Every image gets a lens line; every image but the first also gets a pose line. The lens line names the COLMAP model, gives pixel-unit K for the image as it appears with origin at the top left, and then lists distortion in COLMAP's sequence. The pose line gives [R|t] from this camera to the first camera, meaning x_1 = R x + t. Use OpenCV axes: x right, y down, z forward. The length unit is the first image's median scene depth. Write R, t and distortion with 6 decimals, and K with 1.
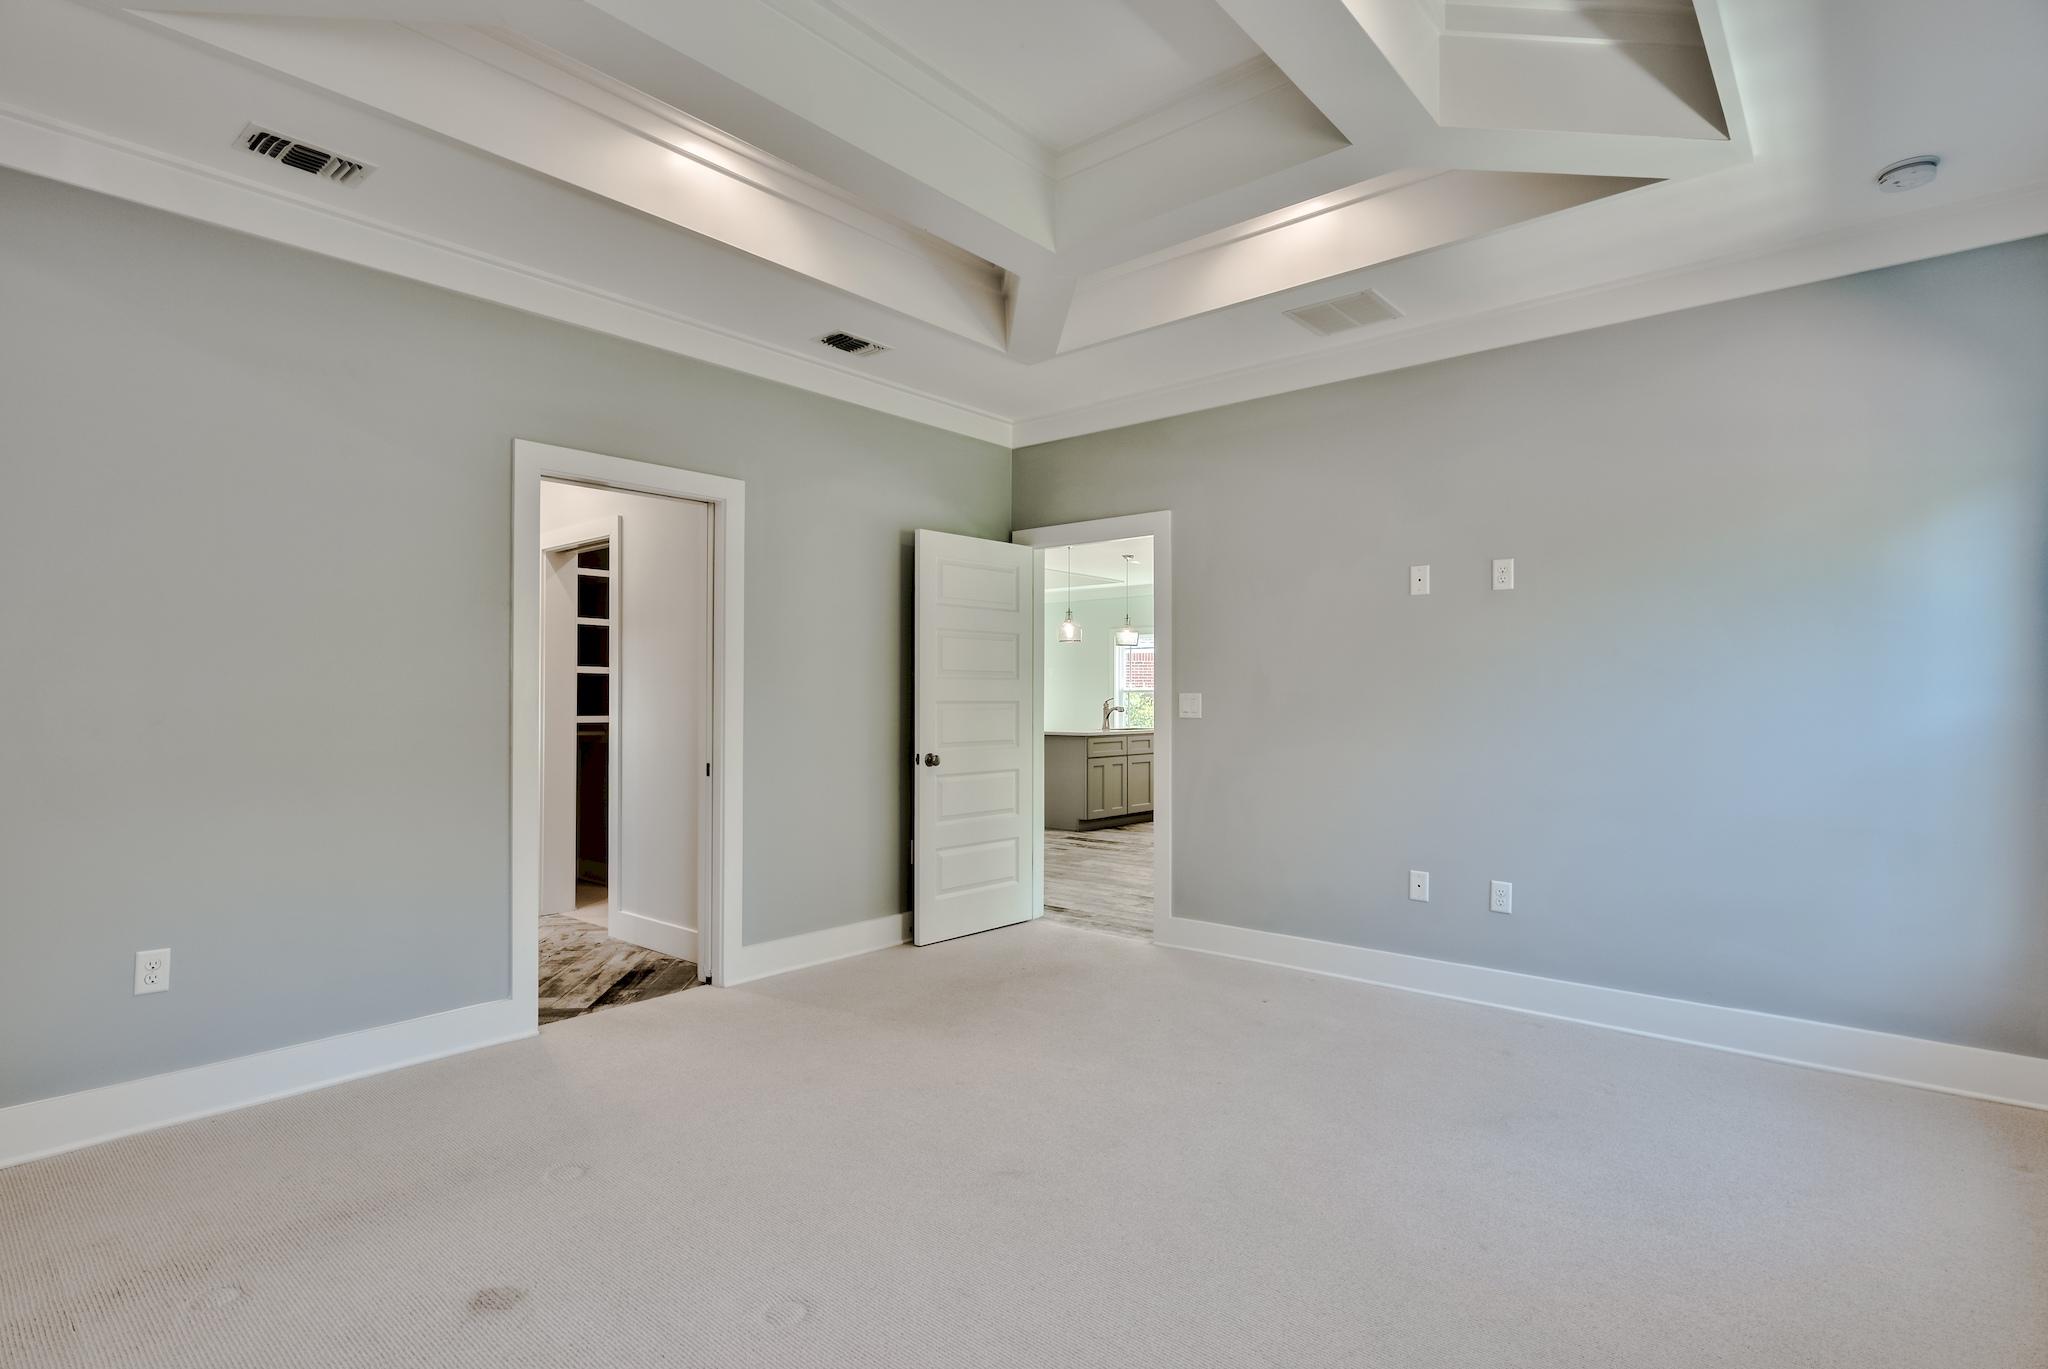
lens RADIAL K [[1019.9, 0, 1019.5], [0, 1019.9, 689.8], [0, 0, 1]] dist [-0.001951, -0.000379]
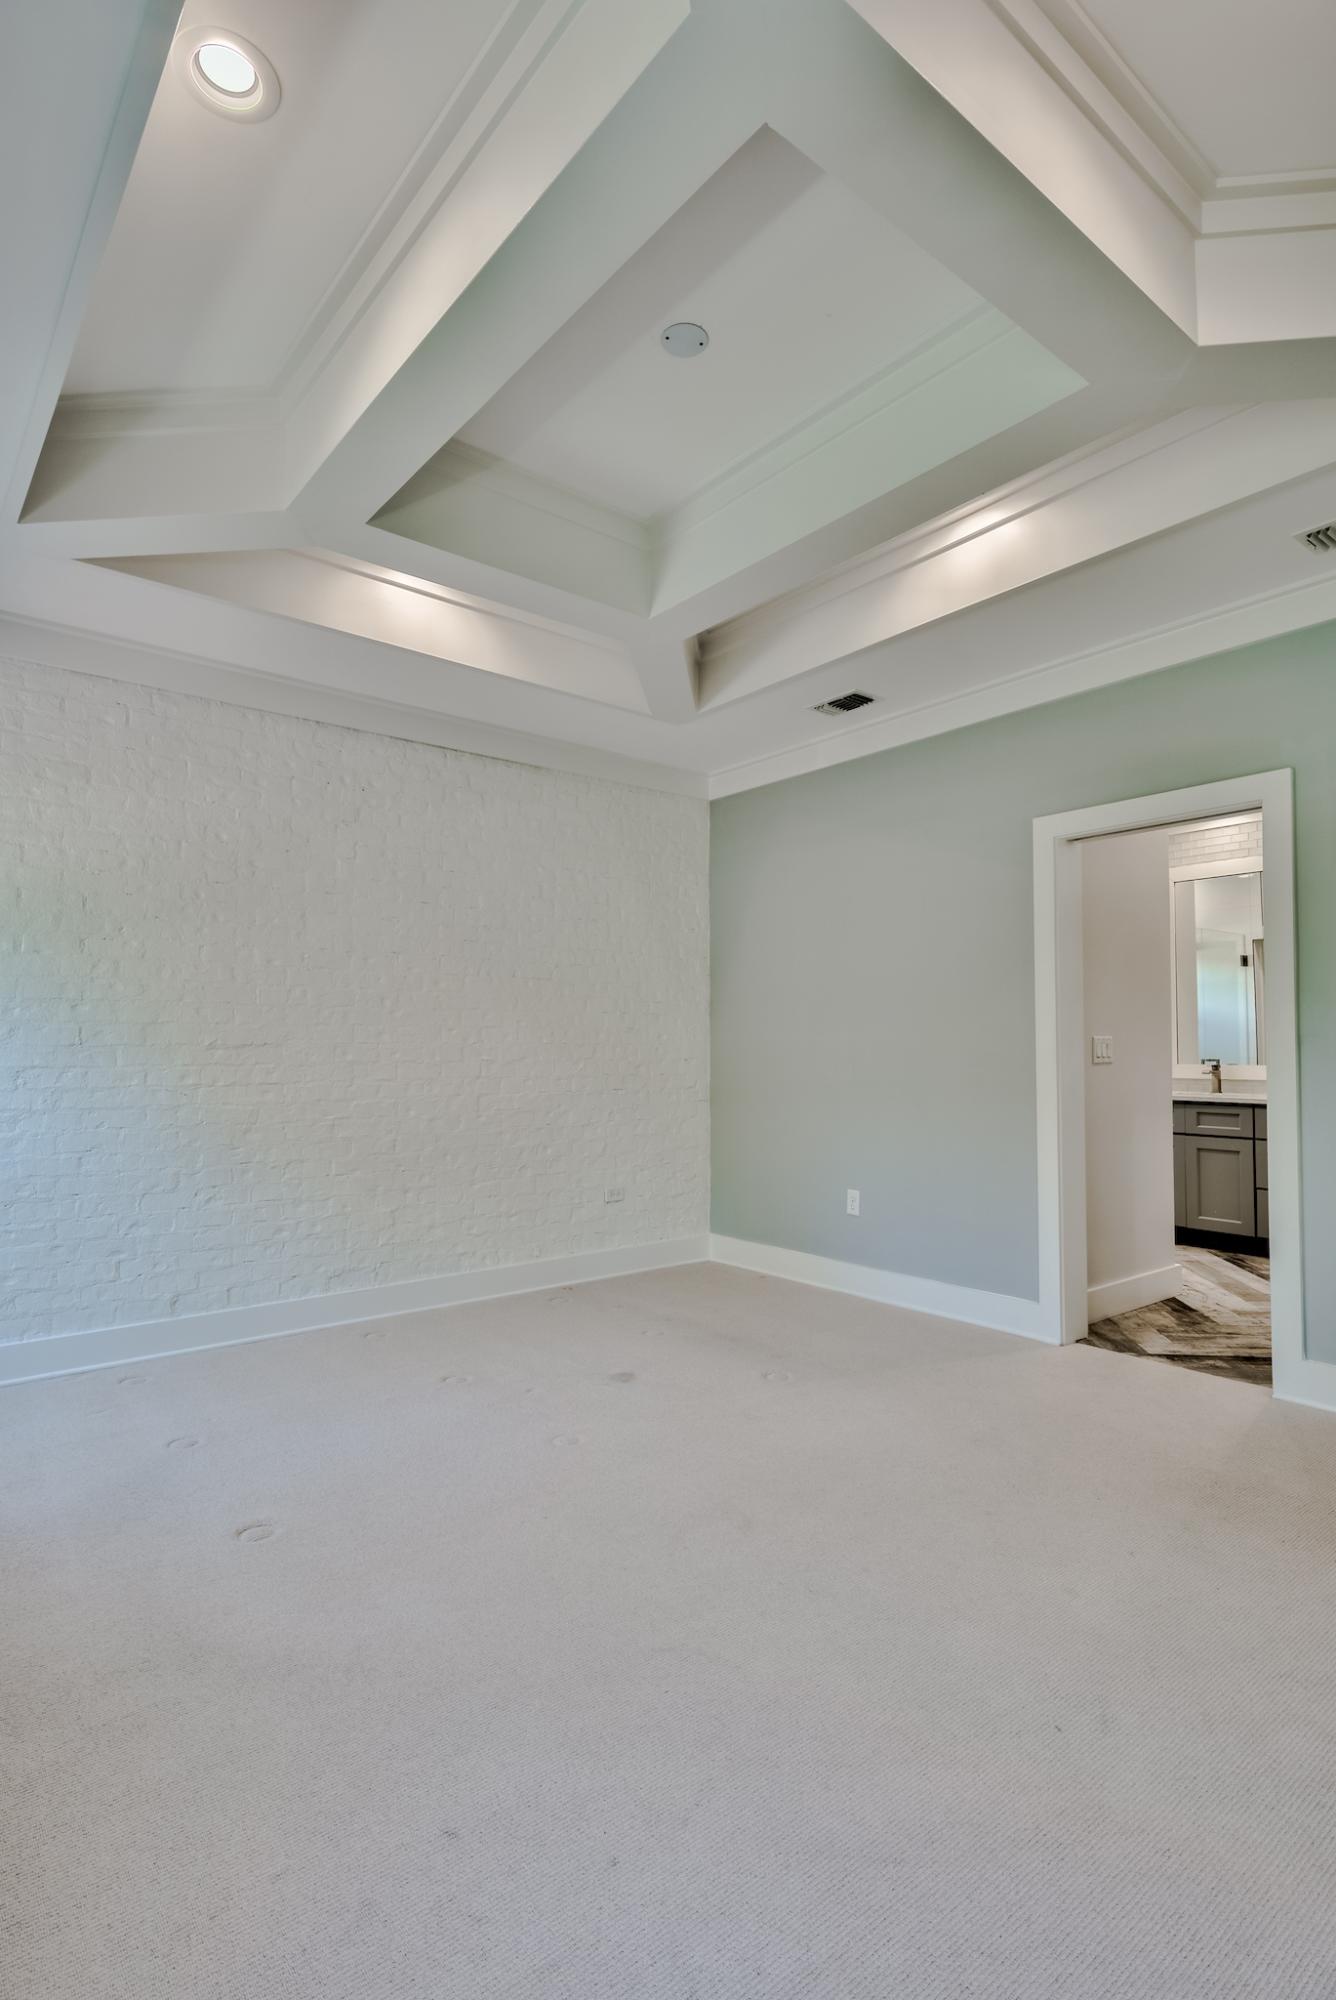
lens RADIAL K [[996.0, 0, 667.9], [0, 996.0, 1013.5], [0, 0, 1]] dist [-0.001951, -0.000379]
pose [[-0.174716, -0.037637, -0.983899, 0.615422], [0.006654, 0.999201, -0.039404, 0.016313], [0.984596, -0.013432, -0.174326, 0.703976]]
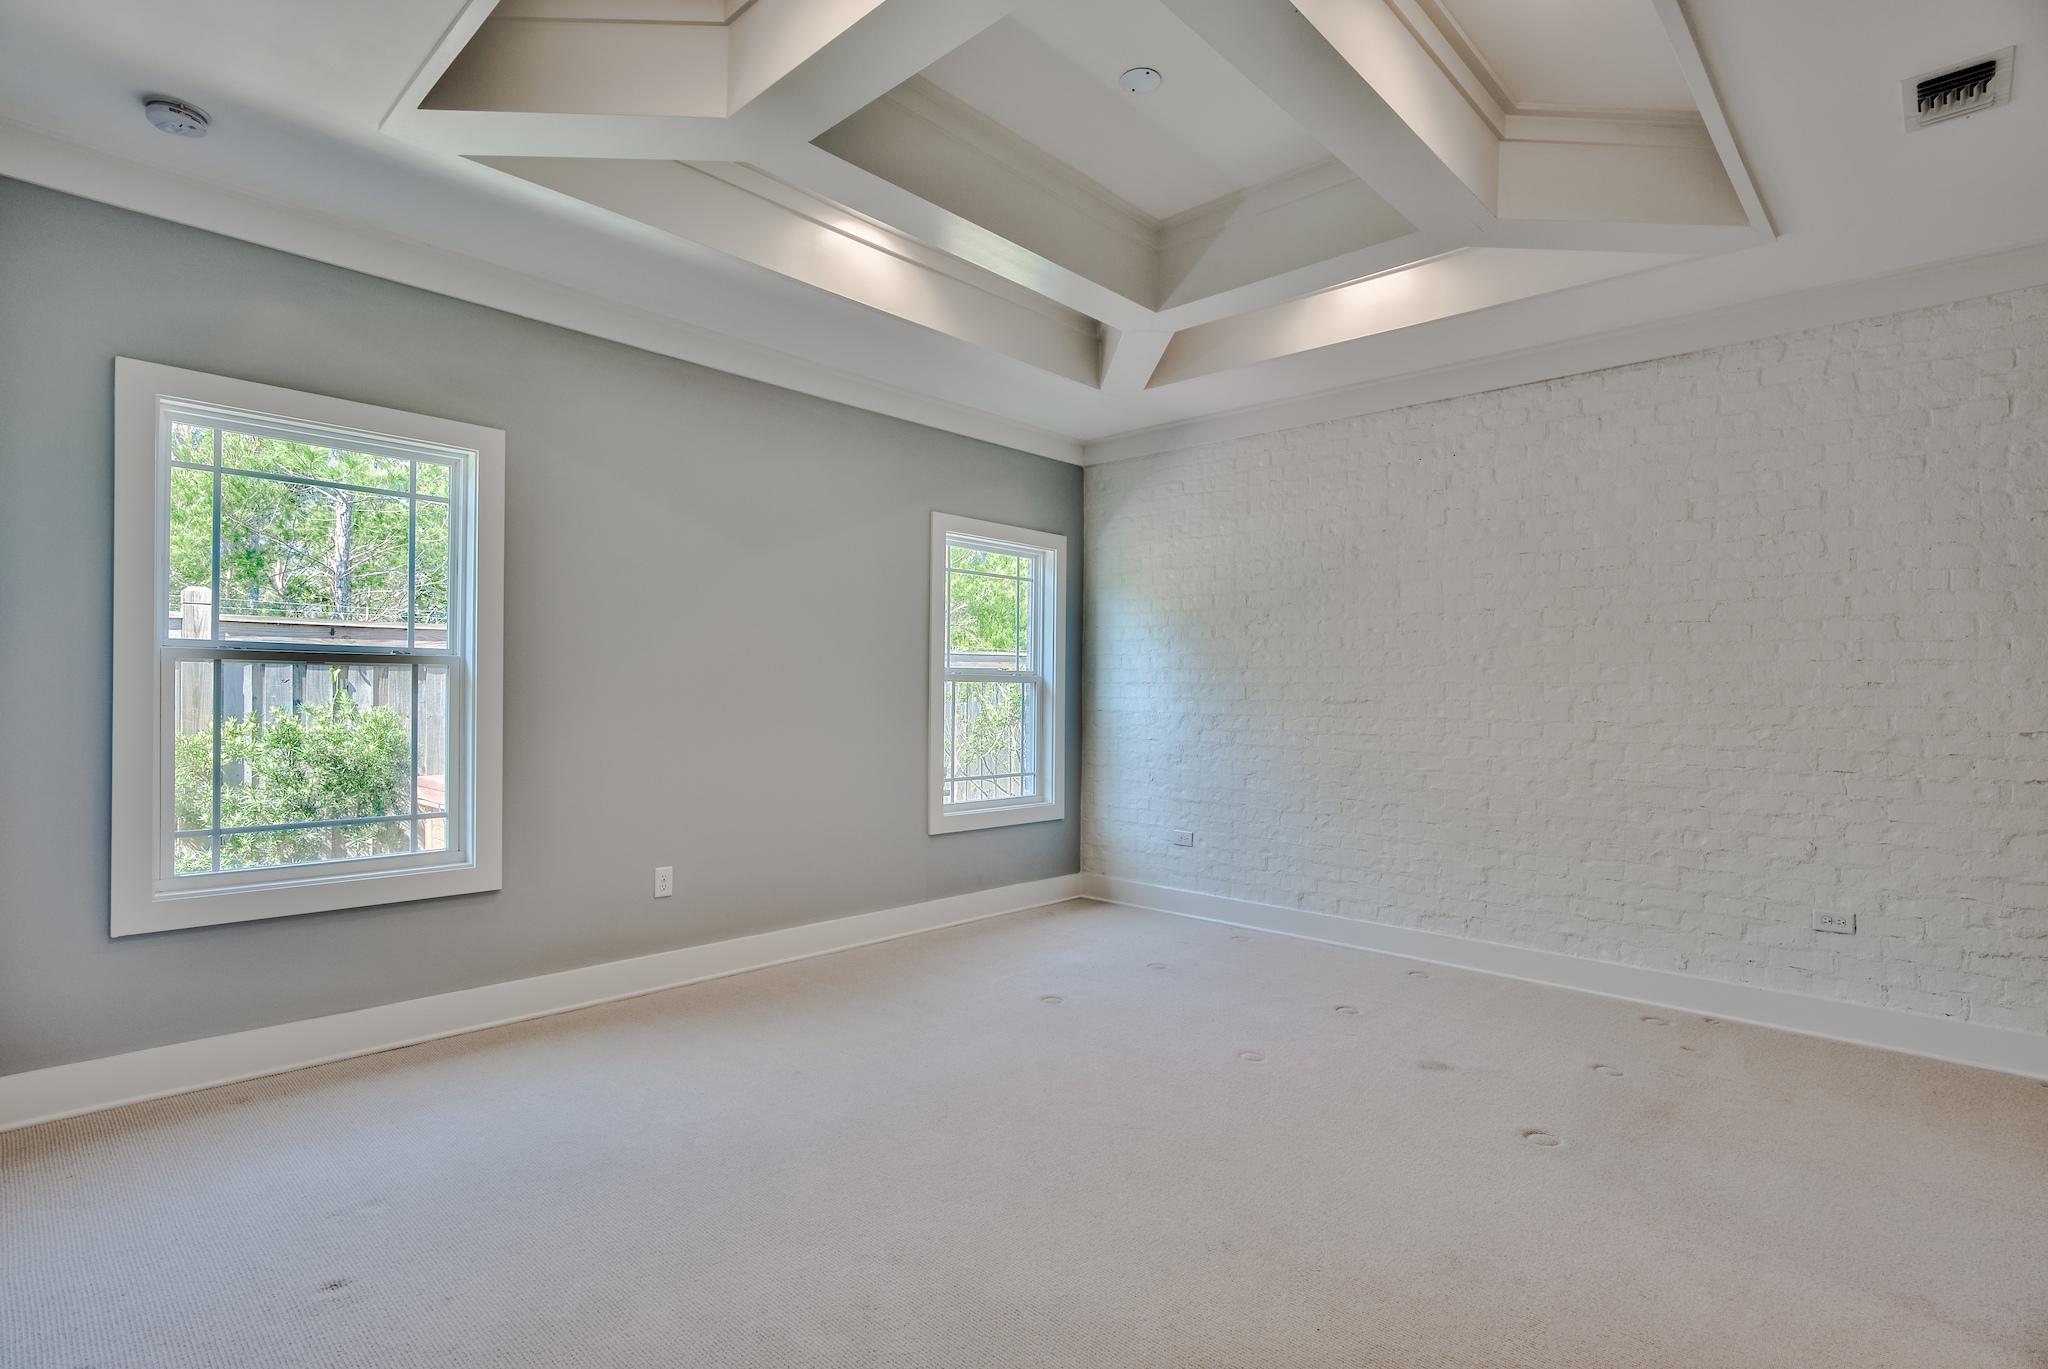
lens RADIAL K [[1019.9, 0, 1042.0], [0, 1019.9, 694.6], [0, 0, 1]] dist [-0.001951, -0.000379]
pose [[-0.999251, -0.016819, 0.034863, 0.033472], [-0.017115, 0.999820, -0.008211, 0.014233], [-0.034719, -0.008801, -0.999358, 1.349848]]
